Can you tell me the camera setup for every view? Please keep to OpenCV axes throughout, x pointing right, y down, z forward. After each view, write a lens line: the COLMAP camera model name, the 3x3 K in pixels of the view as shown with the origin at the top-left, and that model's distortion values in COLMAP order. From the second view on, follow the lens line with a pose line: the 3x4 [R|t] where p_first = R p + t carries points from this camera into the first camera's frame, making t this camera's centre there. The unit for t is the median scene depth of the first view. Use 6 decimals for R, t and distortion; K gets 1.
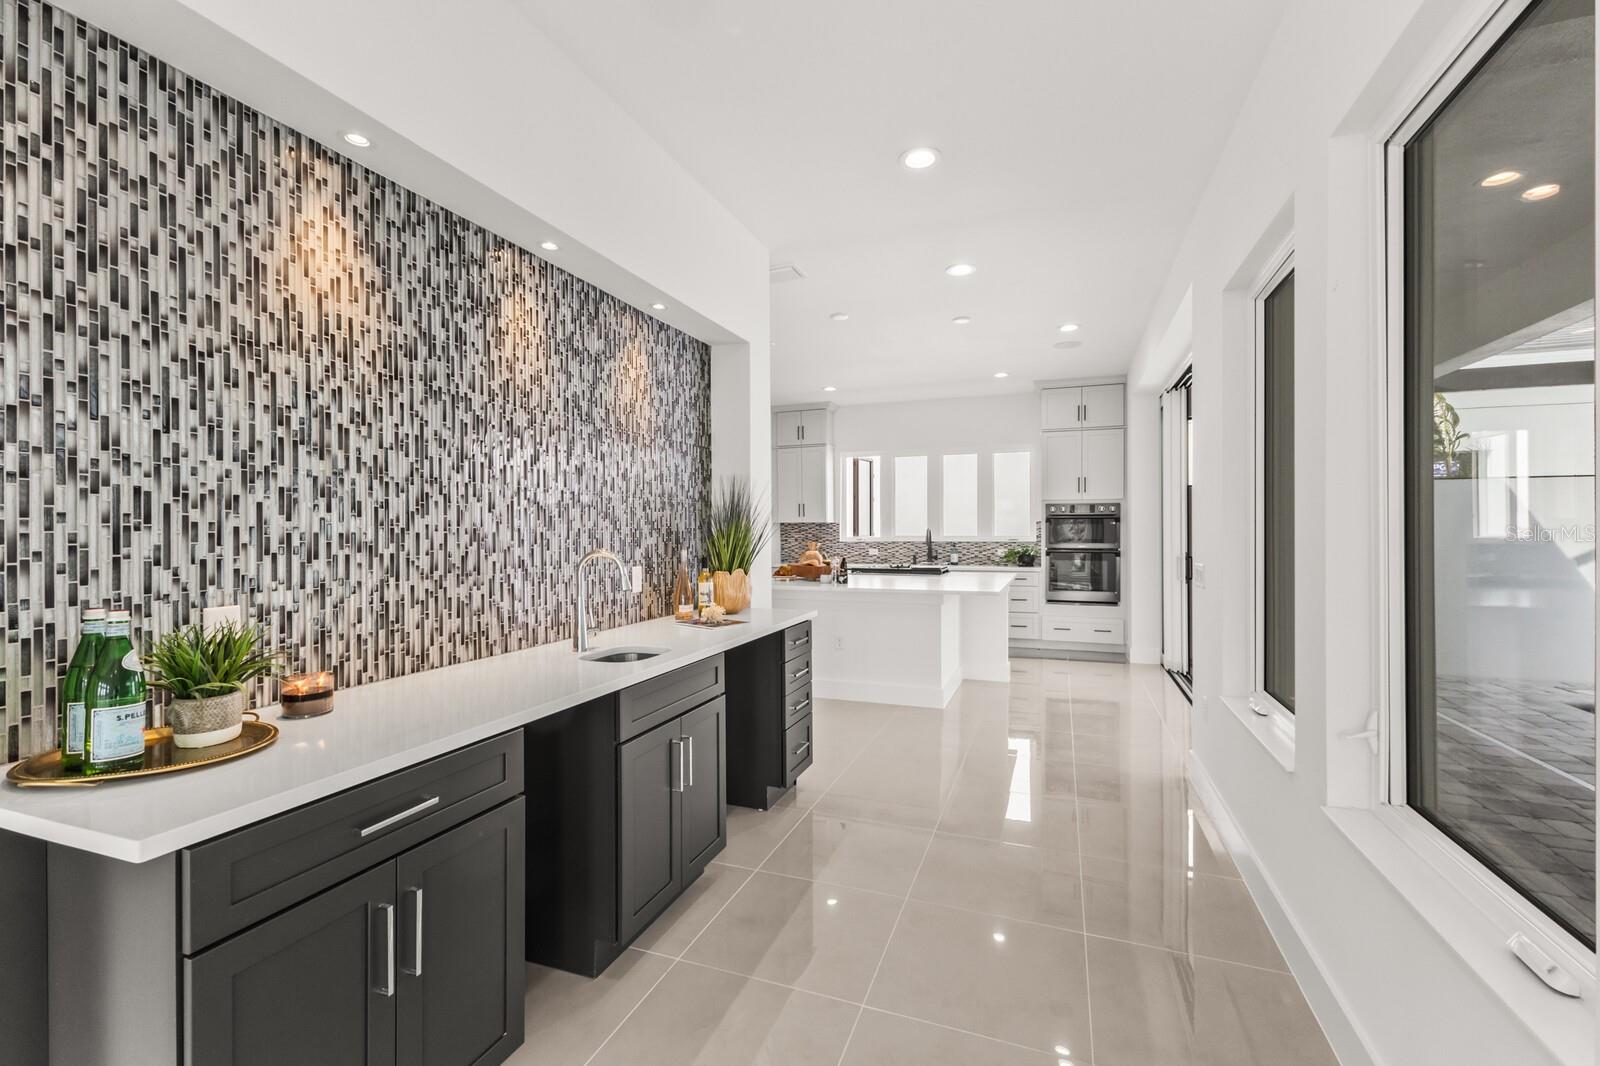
lens RADIAL K [[696.1, 0, 802.0], [0, 696.1, 530.0], [0, 0, 1]] dist [0.007284, -0.000082]
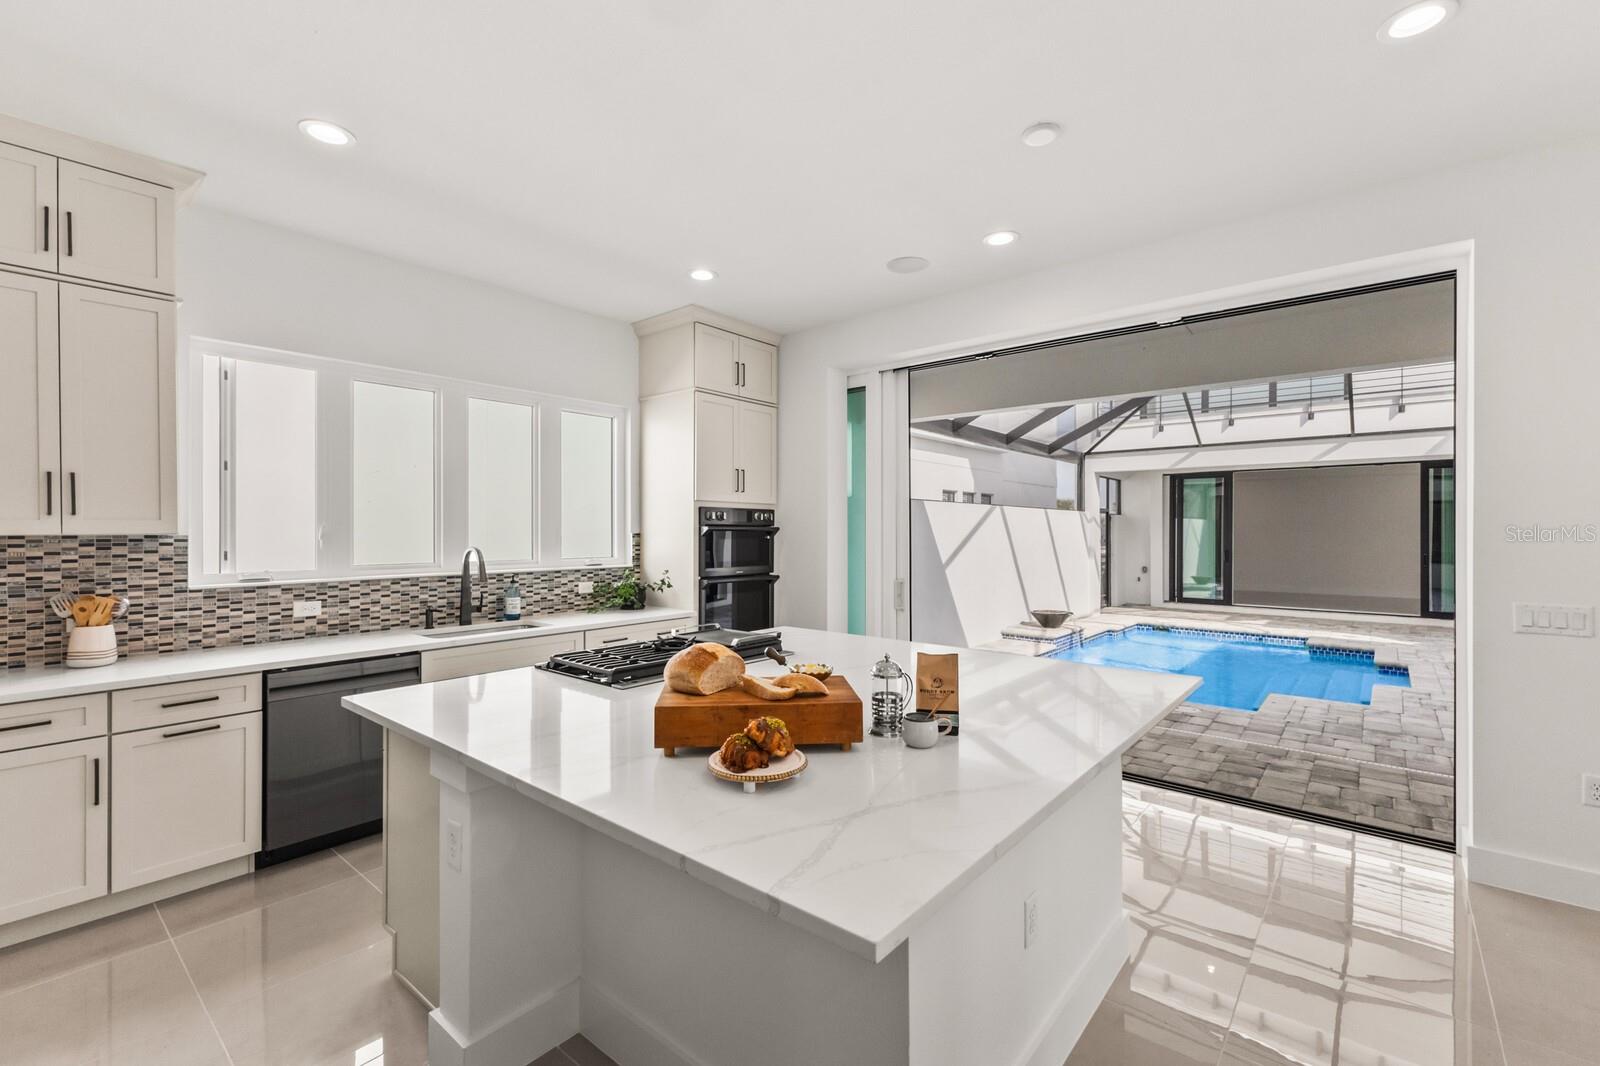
lens RADIAL K [[689.9, 0, 805.9], [0, 689.9, 532.8], [0, 0, 1]] dist [0.005008, -0.000379]
pose [[0.331179, 0.000114, 0.943568, -0.192248], [-0.002299, 0.999997, 0.000686, -0.013942], [-0.943565, -0.002397, 0.331179, 0.668521]]
